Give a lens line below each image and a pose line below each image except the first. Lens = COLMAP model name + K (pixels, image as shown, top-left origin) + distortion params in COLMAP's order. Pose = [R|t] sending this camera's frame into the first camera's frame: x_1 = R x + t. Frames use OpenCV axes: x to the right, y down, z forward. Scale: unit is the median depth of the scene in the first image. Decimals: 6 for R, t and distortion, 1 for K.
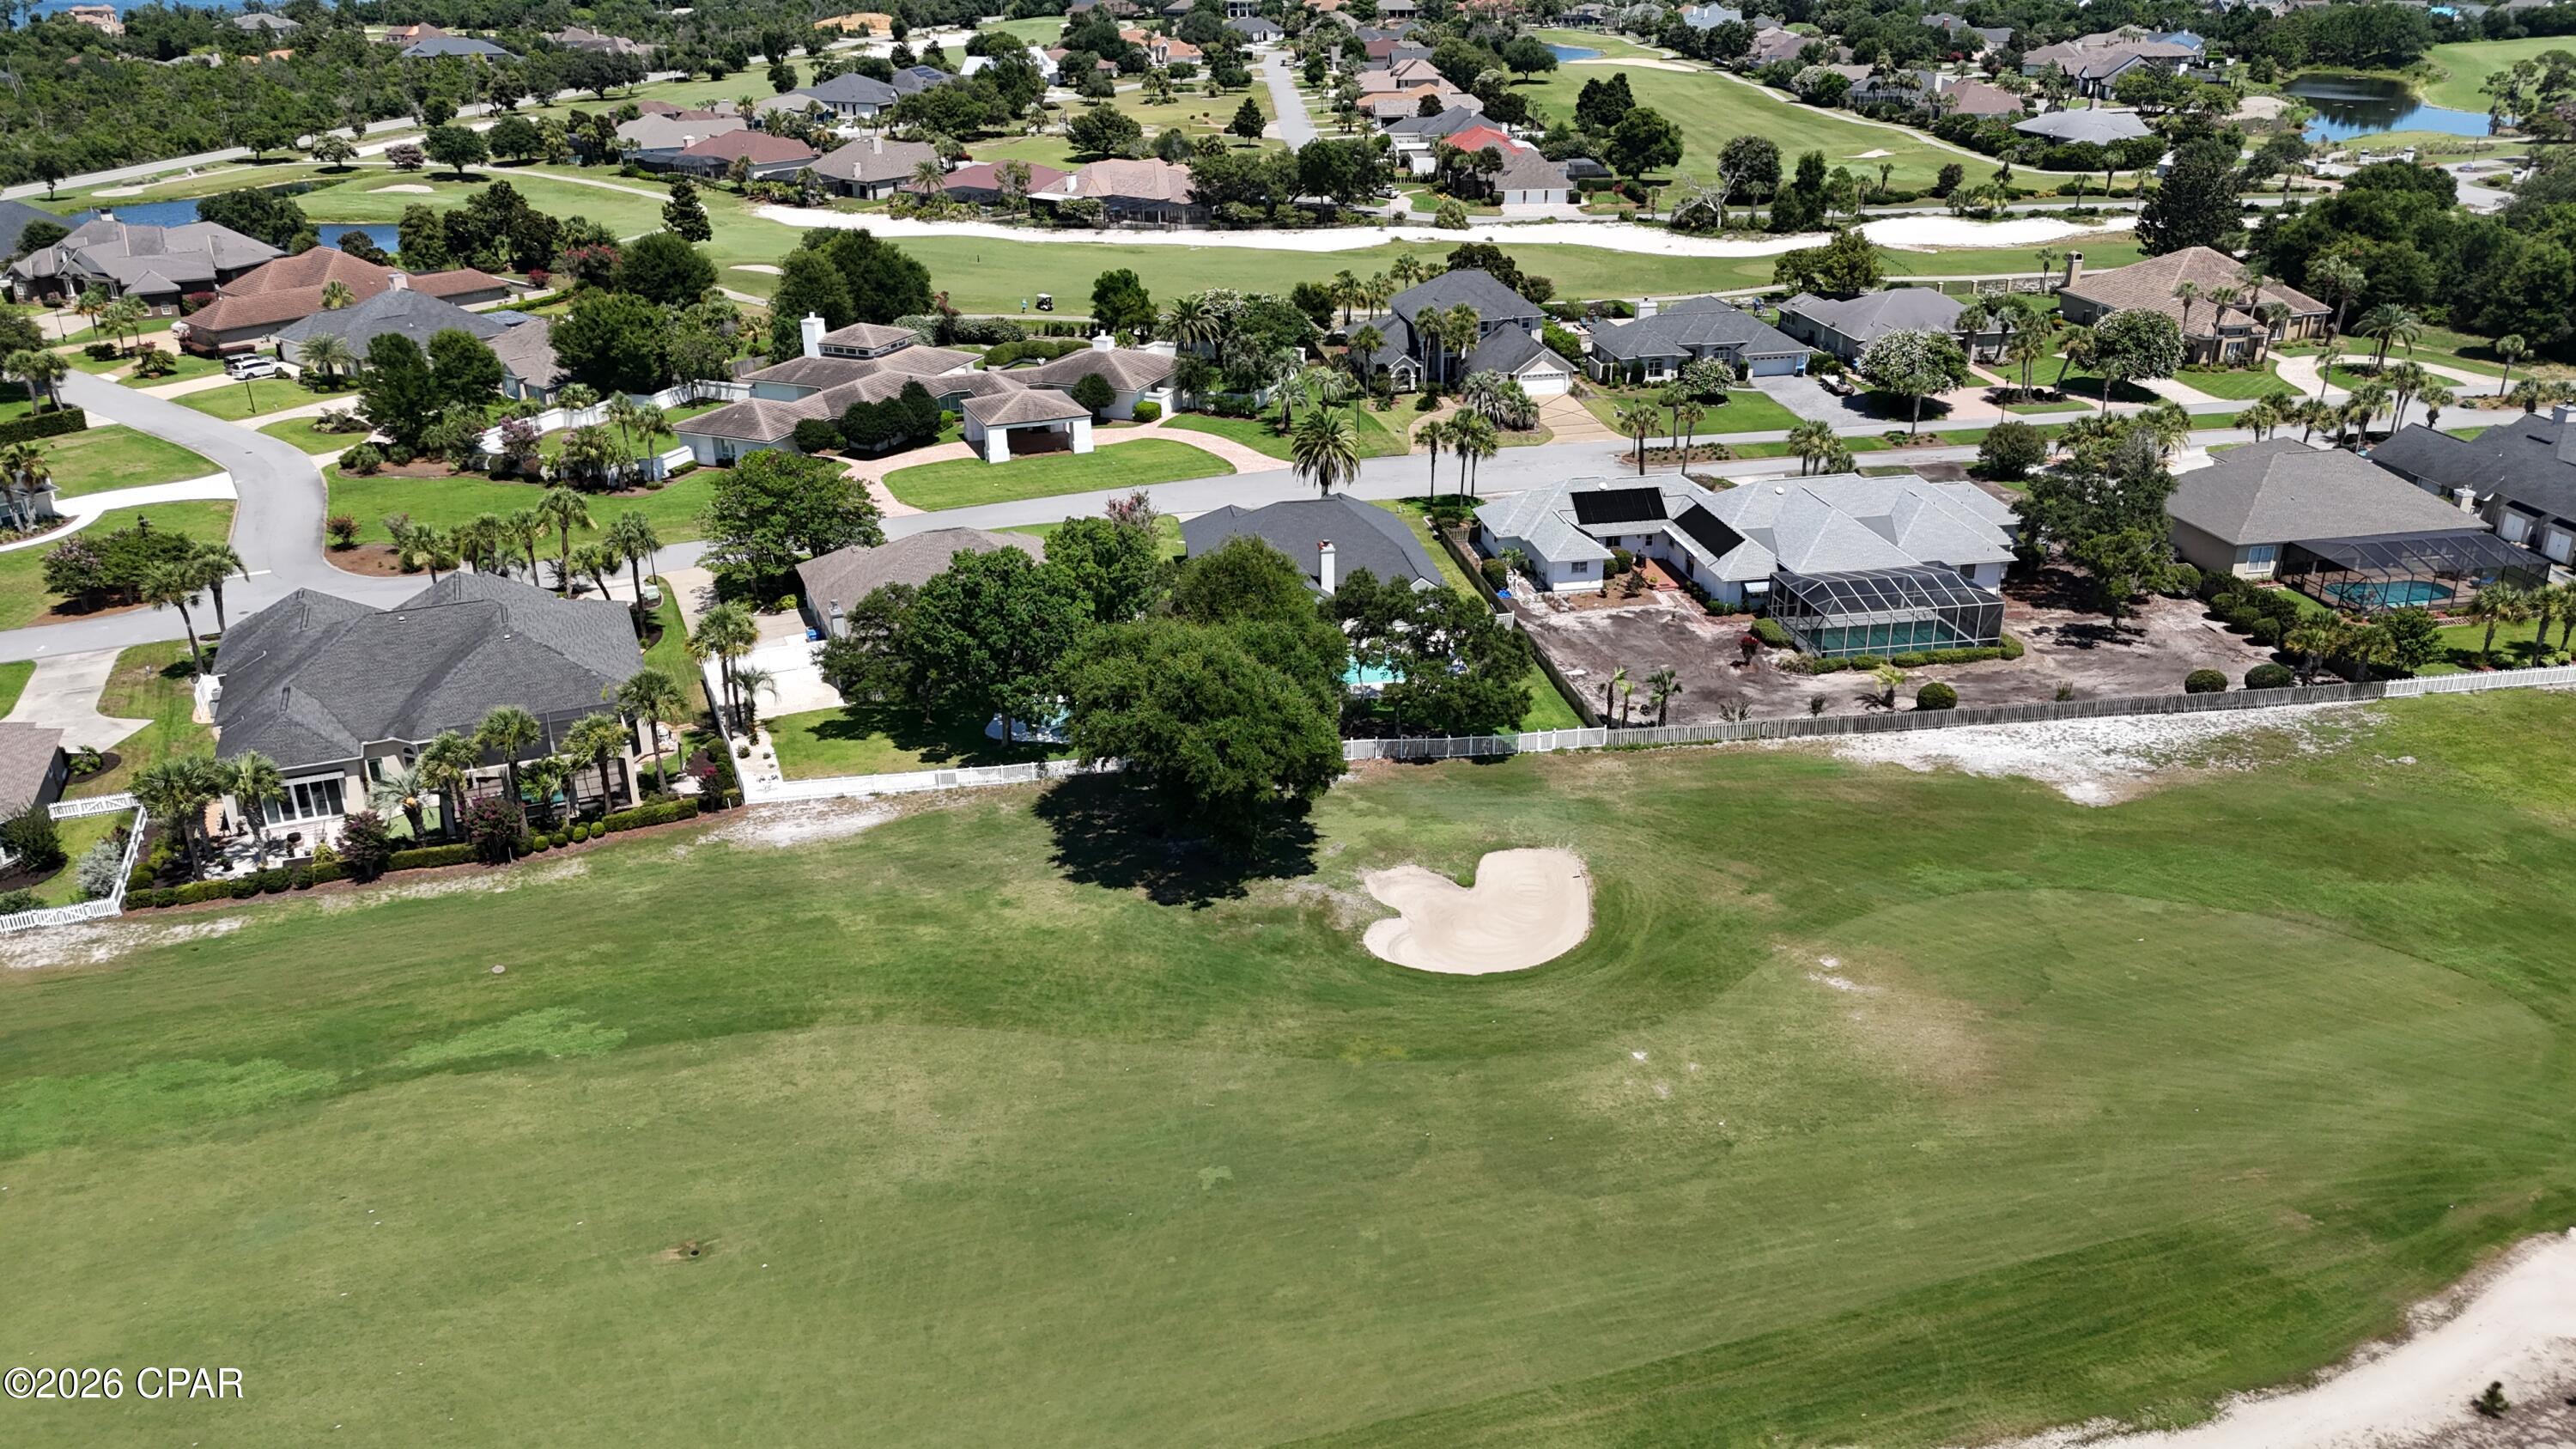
lens RADIAL K [[1902.1, 0, 1271.7], [0, 1902.1, 711.8], [0, 0, 1]] dist [0.077969, -0.083223]
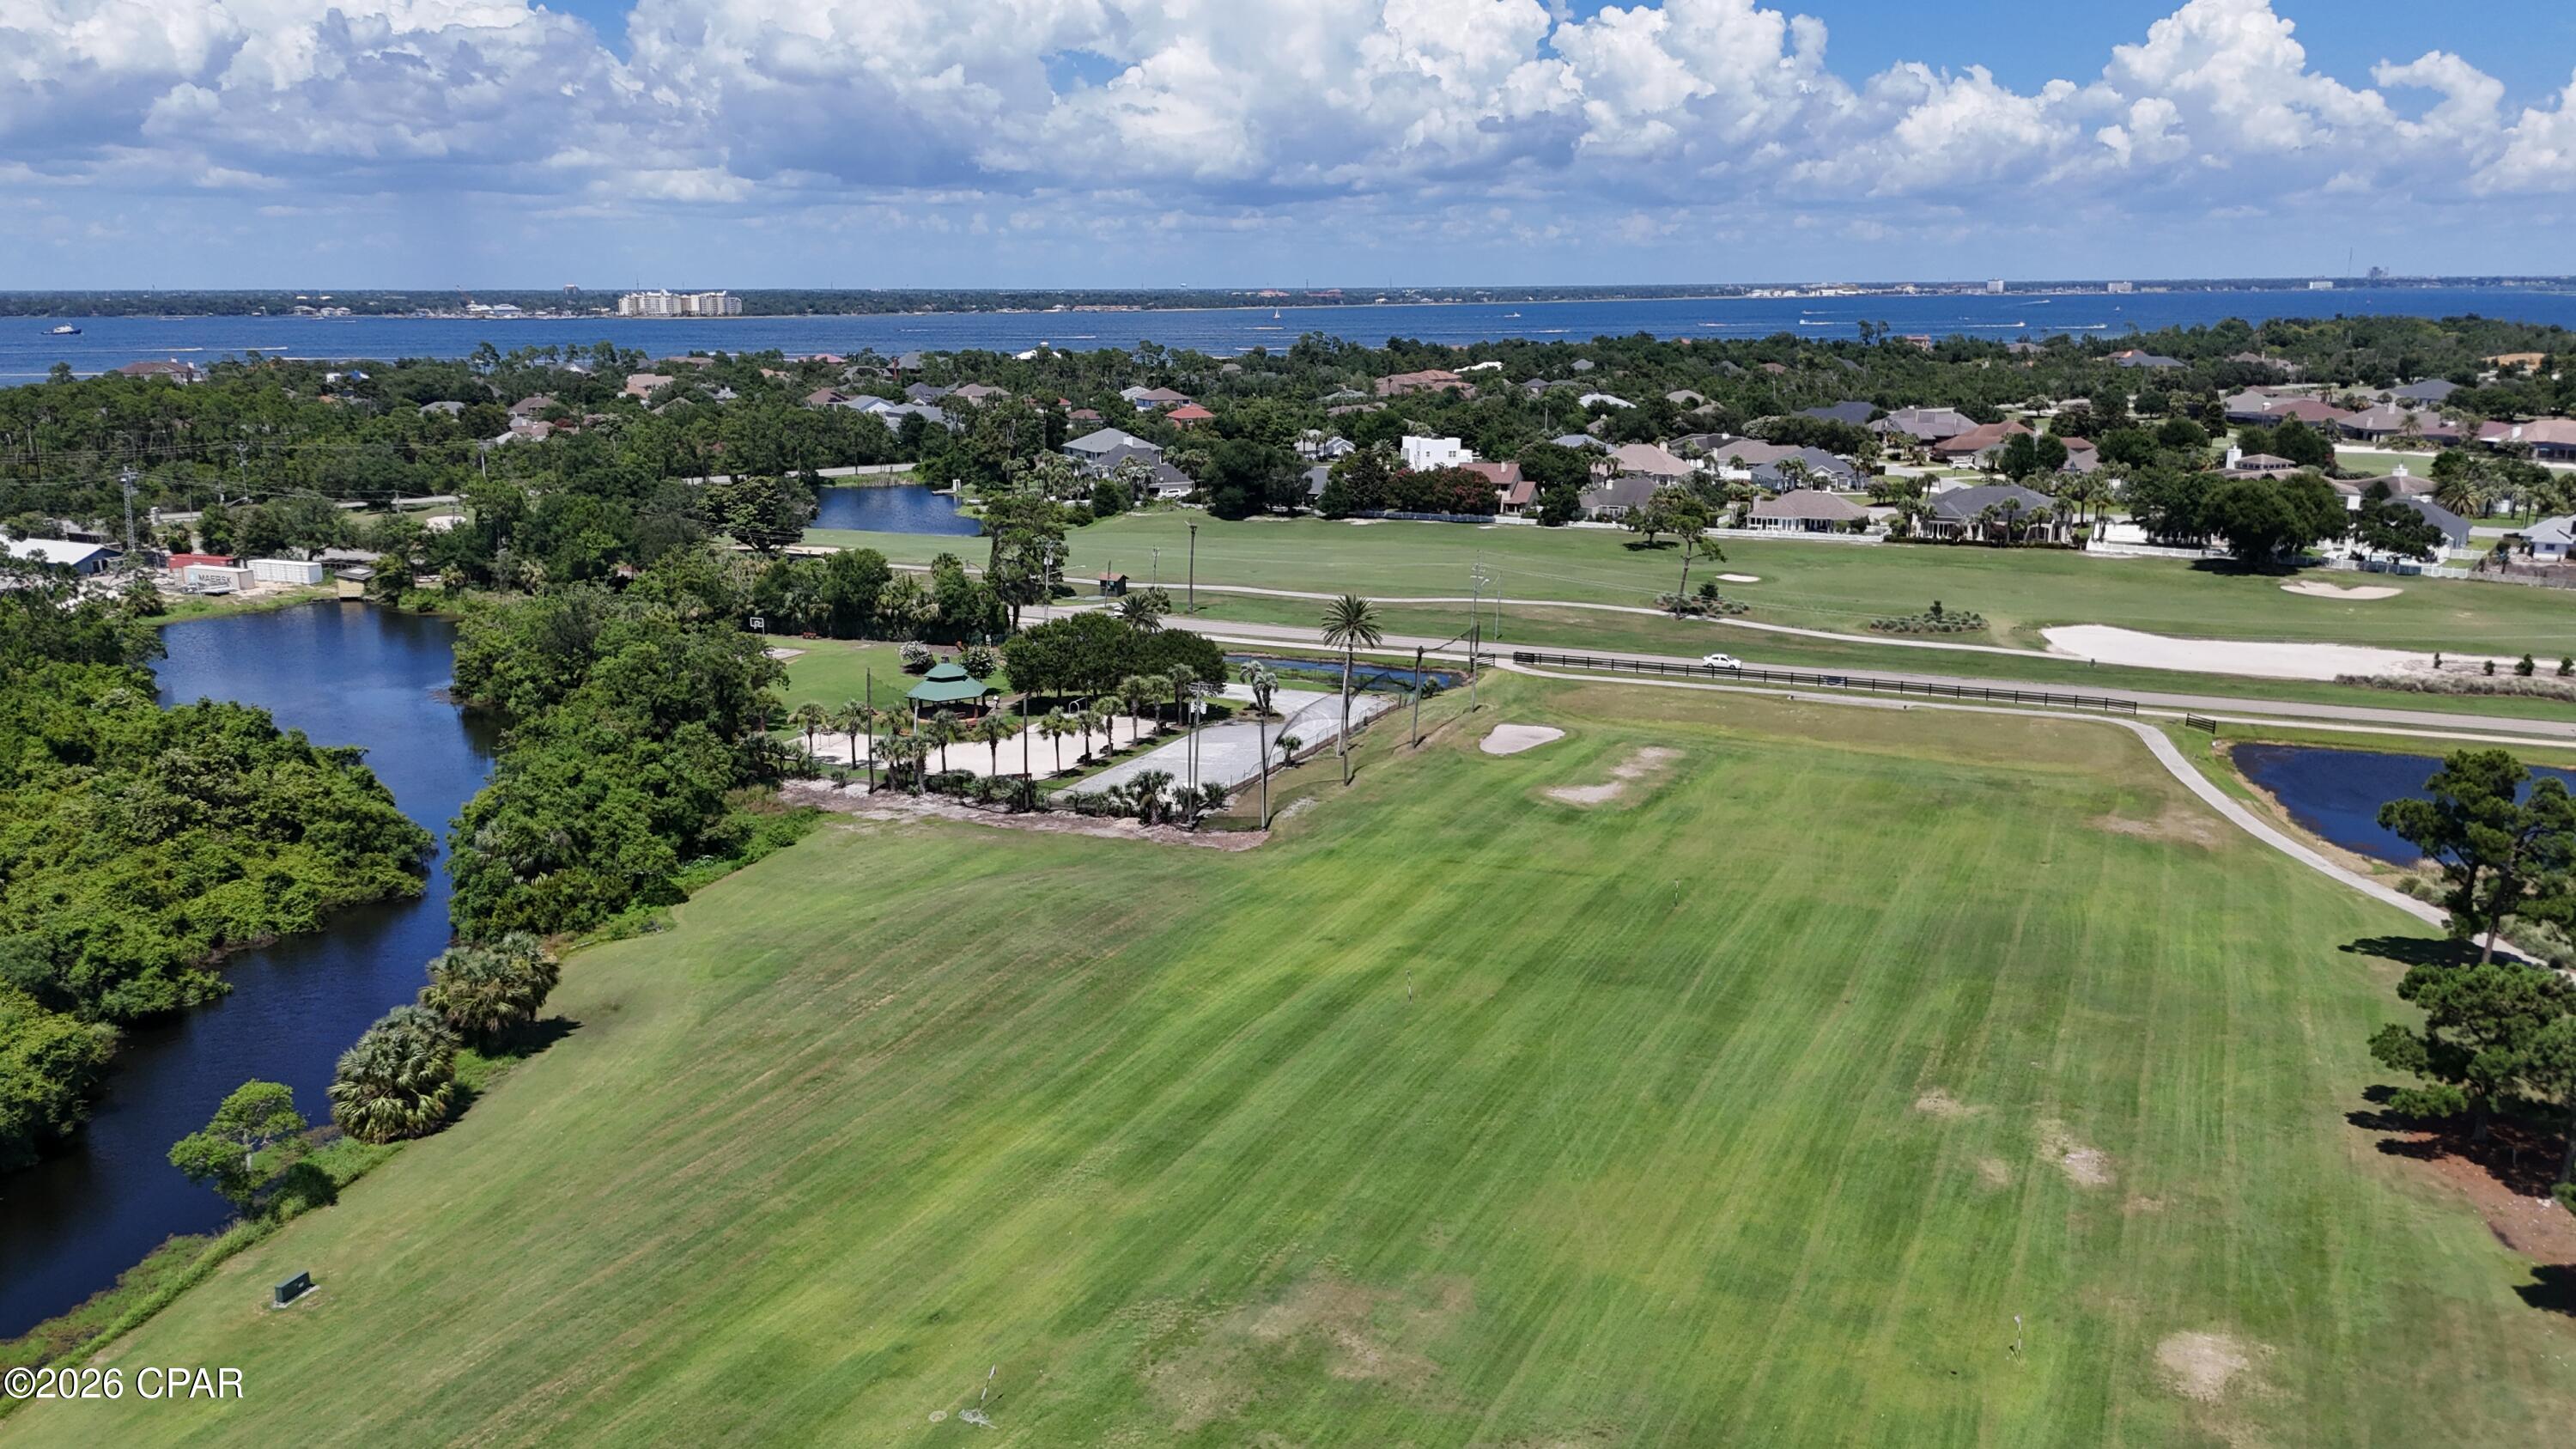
lens RADIAL K [[1864.3, 0, 1288.0], [0, 1864.3, 724.5], [0, 0, 1]] dist [0.075263, -0.059535]
pose [[0.675171, 0.174874, -0.716633, 0.733869], [-0.289968, 0.956206, -0.039856, 0.569691], [0.678279, 0.234710, 0.696311, -1.265494]]
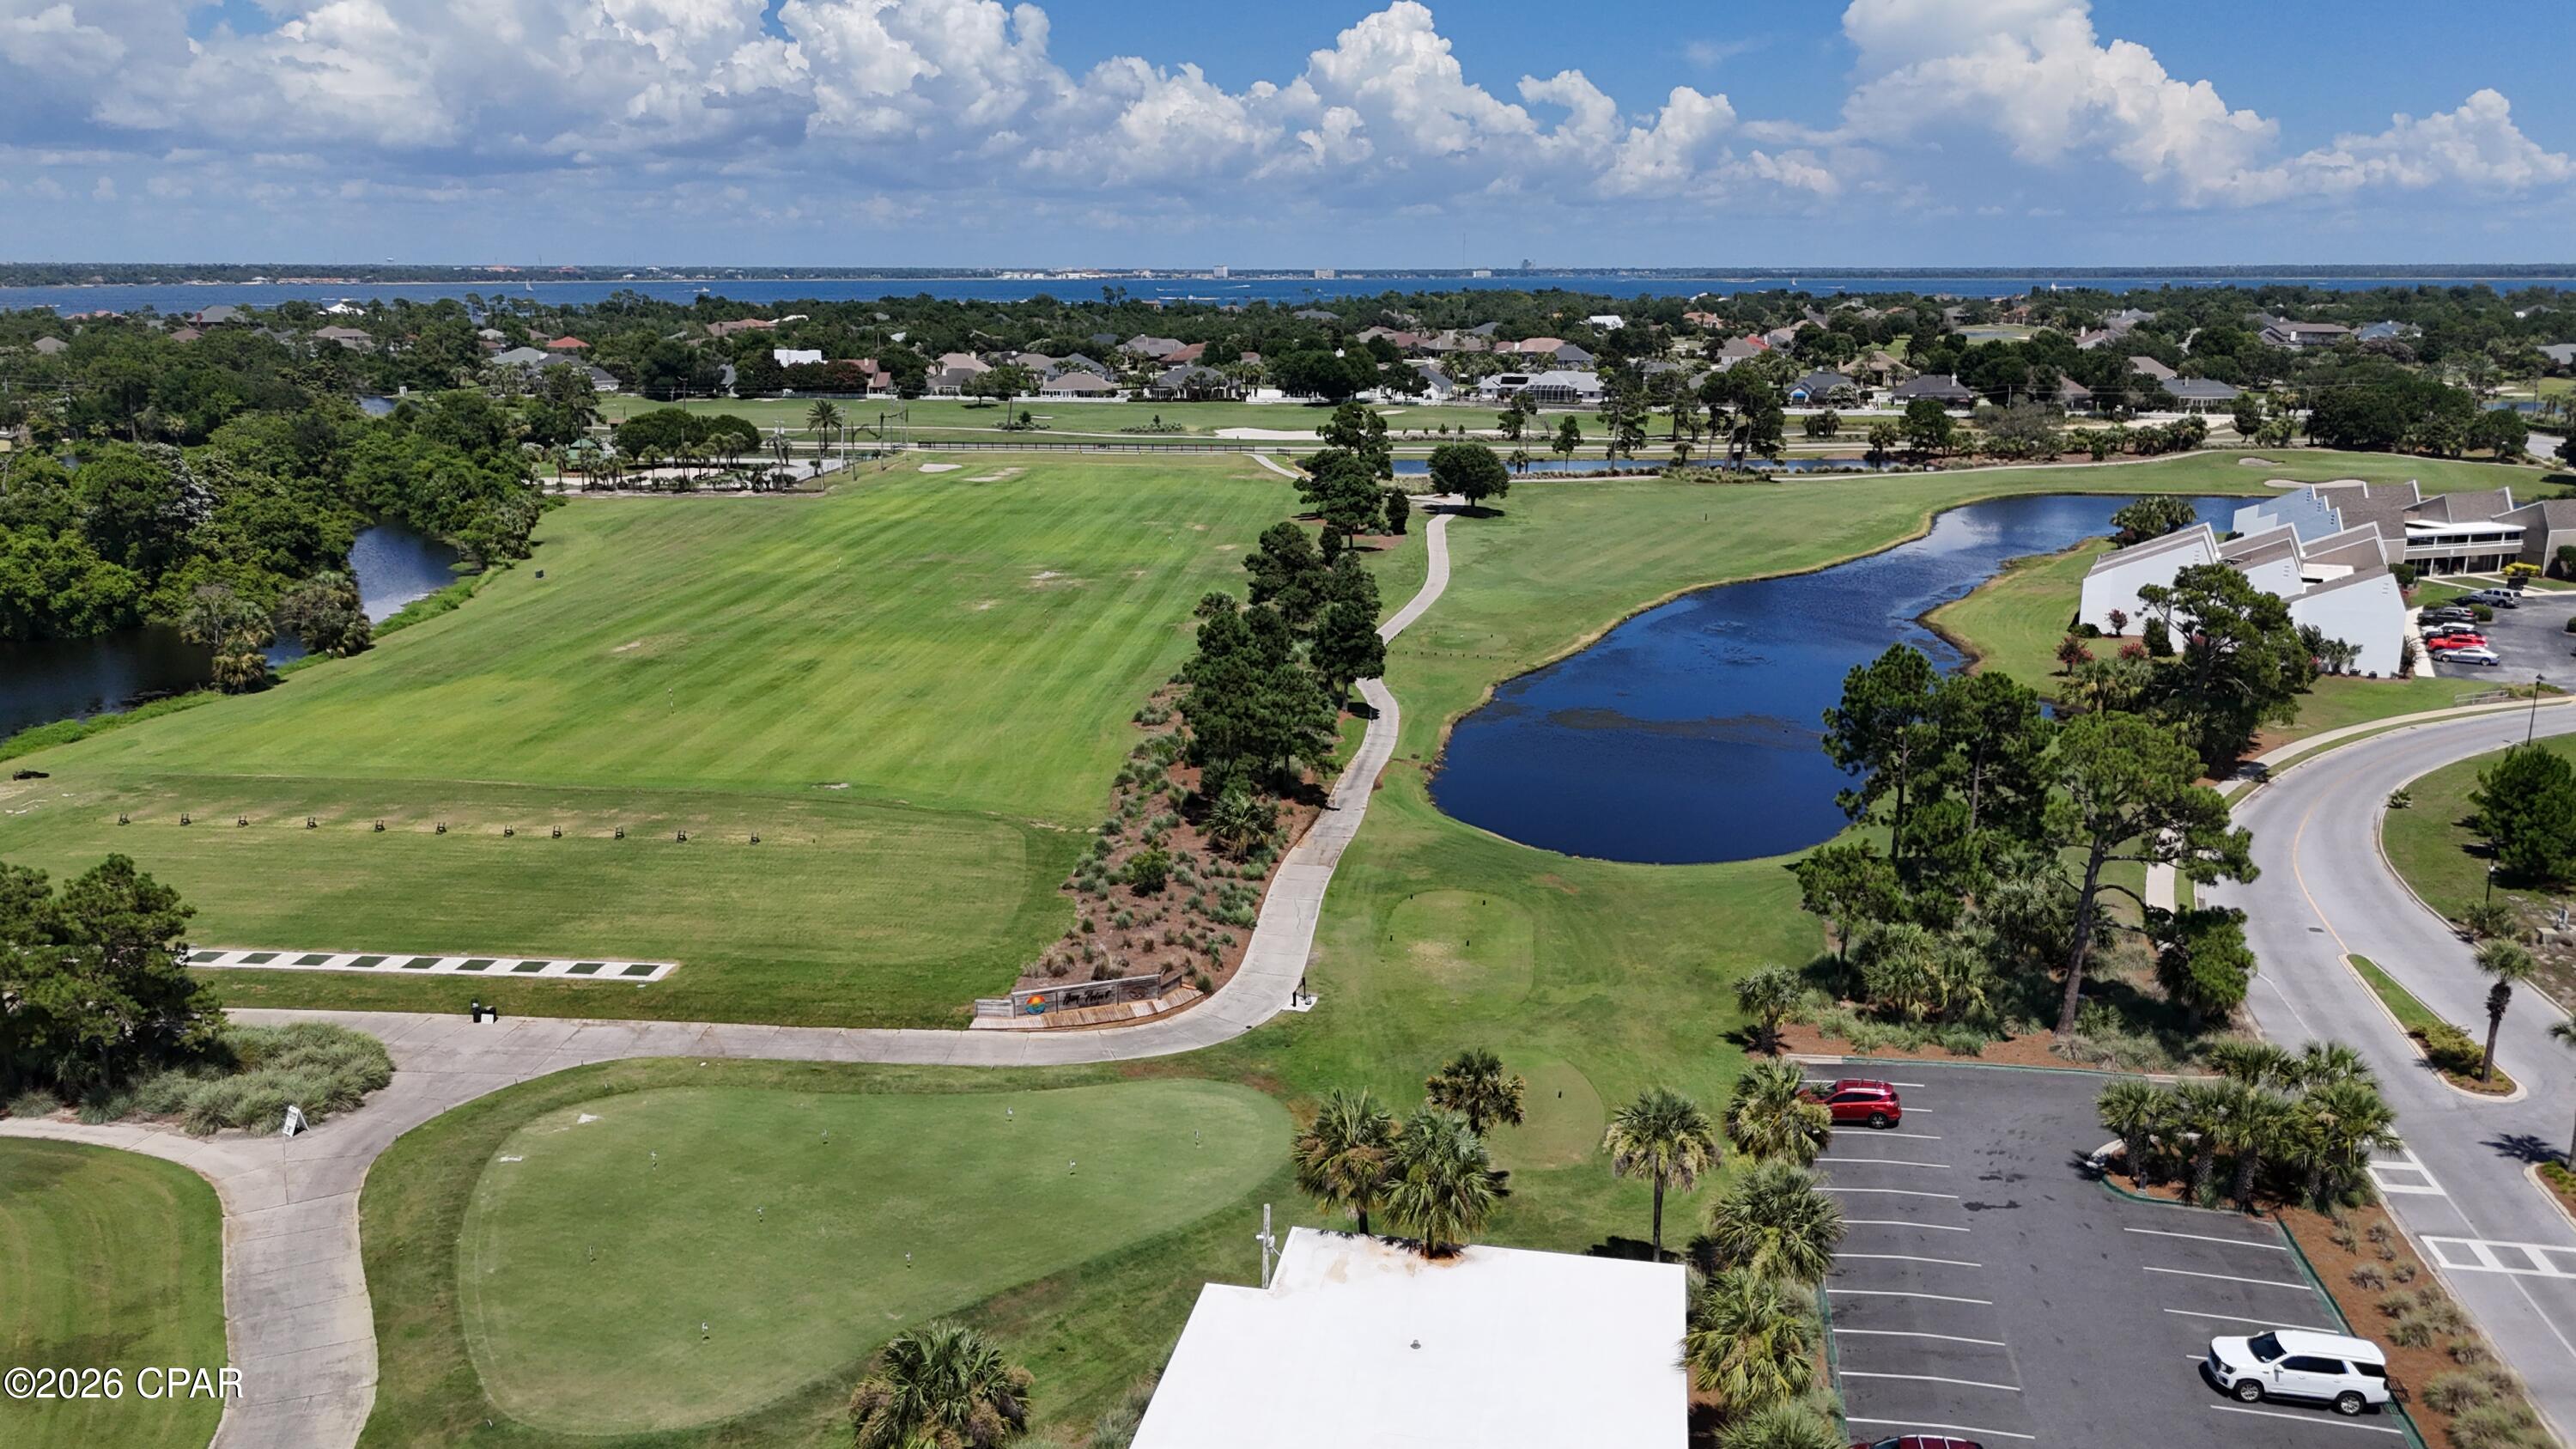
lens RADIAL K [[1897.7, 0, 1275.4], [0, 1897.7, 695.0], [0, 0, 1]] dist [0.086351, -0.082950]
pose [[0.899023, 0.103676, -0.425451, 1.274738], [-0.177443, 0.974480, -0.137490, 0.962757], [0.400339, 0.199100, 0.894476, -2.062988]]
